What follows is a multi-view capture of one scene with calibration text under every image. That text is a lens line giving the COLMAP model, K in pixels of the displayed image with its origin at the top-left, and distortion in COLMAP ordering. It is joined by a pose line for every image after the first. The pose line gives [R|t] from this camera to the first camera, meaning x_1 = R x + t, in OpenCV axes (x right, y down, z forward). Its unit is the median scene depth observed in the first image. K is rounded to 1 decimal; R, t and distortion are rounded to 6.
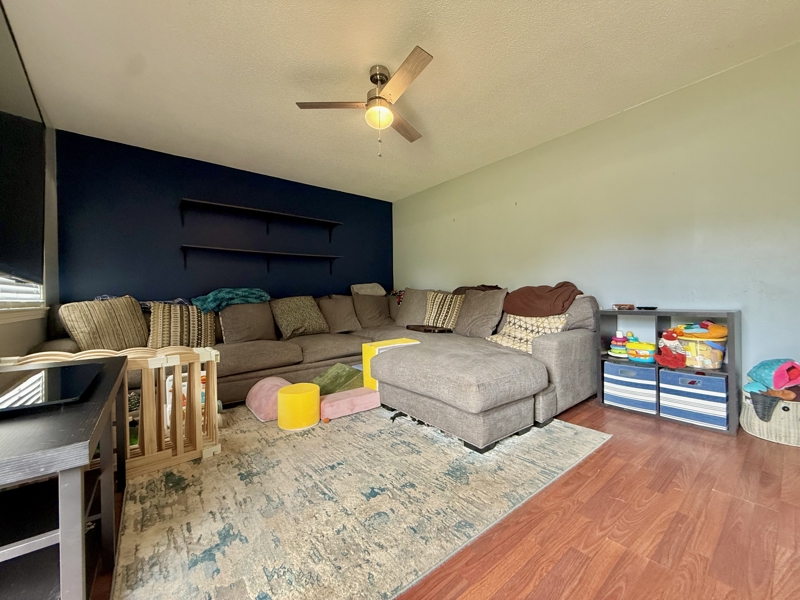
lens RADIAL K [[320.4, 0, 400.0], [0, 320.4, 300.0], [0, 0, 1]] dist [0.002427, 0.000427]
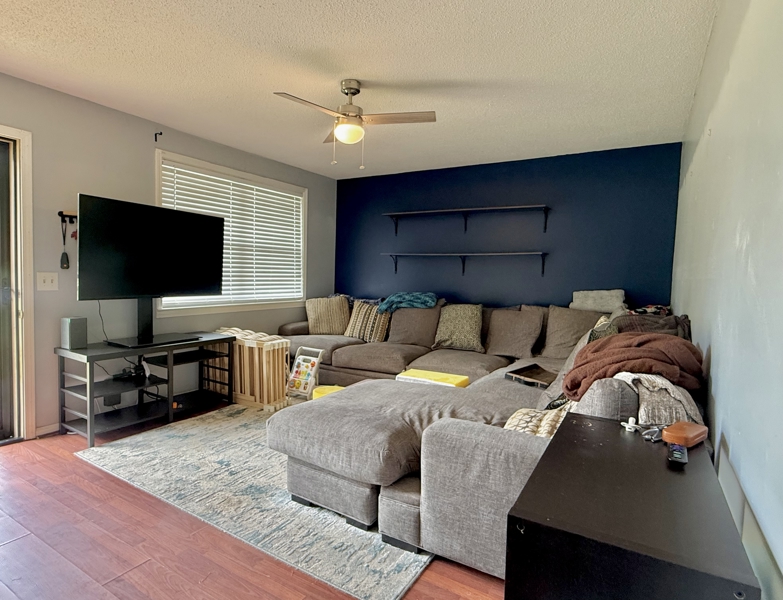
lens RADIAL K [[446.9, 0, 391.5], [0, 446.9, 300.0], [0, 0, 1]] dist [0.002770, 0.000415]
pose [[0.336417, 0.084126, -0.937948, 1.652740], [-0.036219, 0.996421, 0.076380, -0.237440], [0.941016, 0.008276, 0.338260, 0.880988]]
